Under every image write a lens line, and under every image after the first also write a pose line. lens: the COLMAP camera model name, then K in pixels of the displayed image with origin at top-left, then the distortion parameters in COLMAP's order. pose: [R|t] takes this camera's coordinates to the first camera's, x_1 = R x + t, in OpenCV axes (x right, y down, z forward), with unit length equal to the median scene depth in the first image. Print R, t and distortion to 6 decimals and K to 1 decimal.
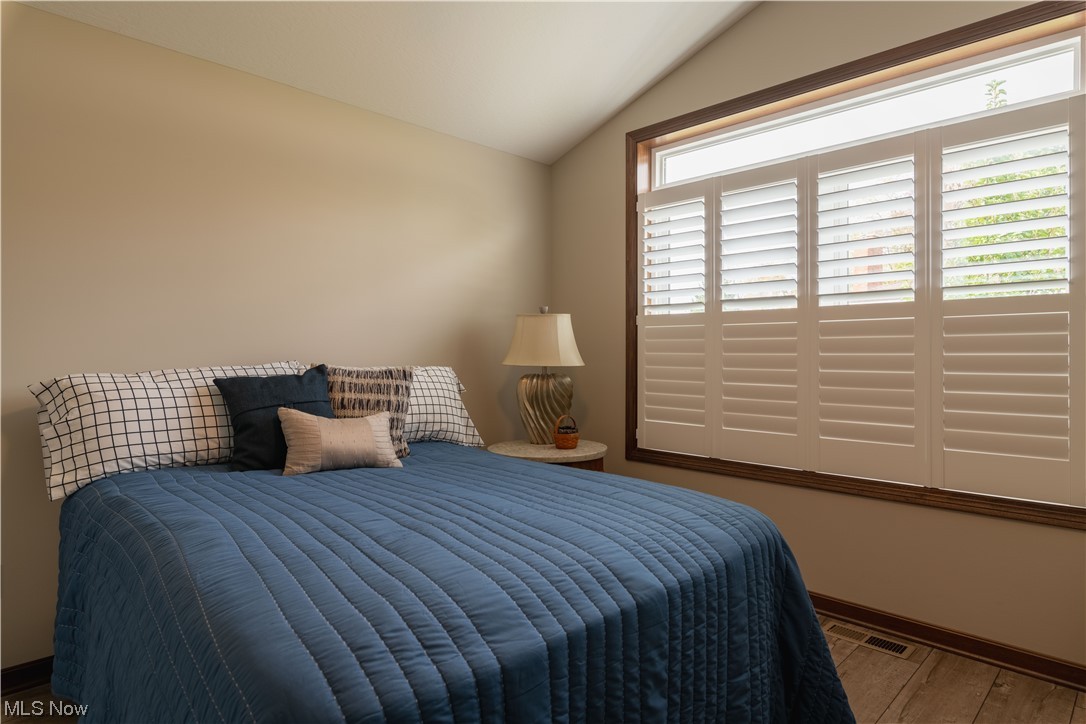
lens RADIAL K [[617.7, 0, 544.0], [0, 617.7, 355.9], [0, 0, 1]] dist [-0.001030, -0.000531]
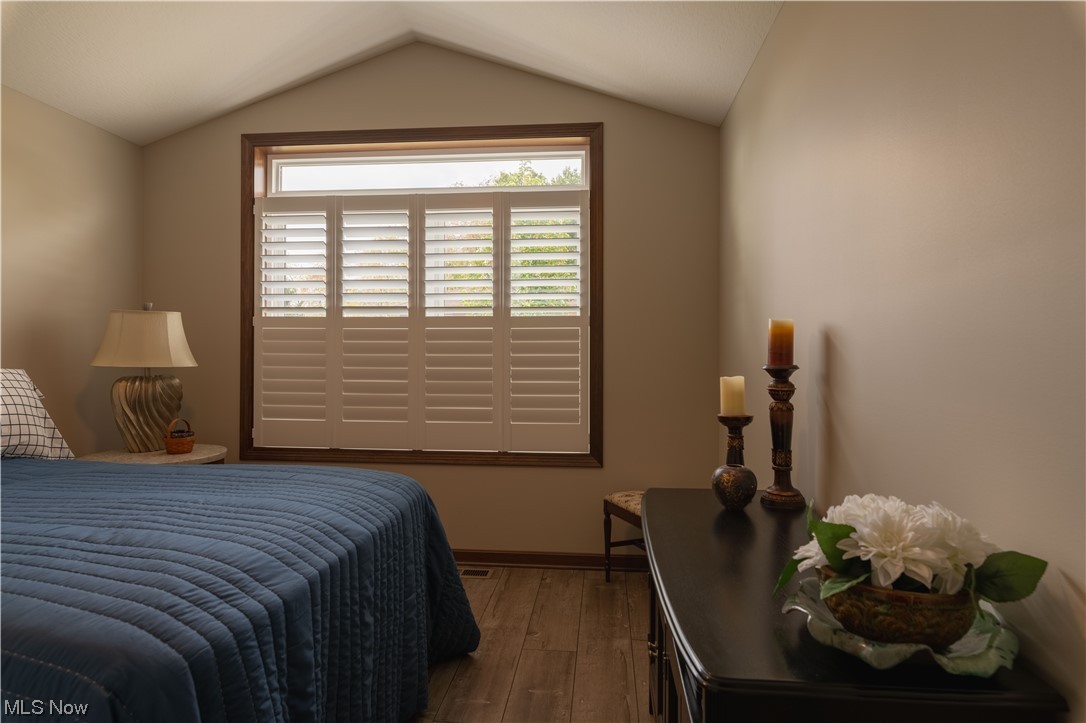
lens RADIAL K [[617.7, 0, 540.2], [0, 617.7, 360.1], [0, 0, 1]] dist [-0.001030, -0.000531]
pose [[0.775334, -0.003309, 0.631542, -0.181274], [0.000396, 0.999989, 0.004754, 0.002114], [-0.631551, -0.003436, 0.775327, -0.123354]]
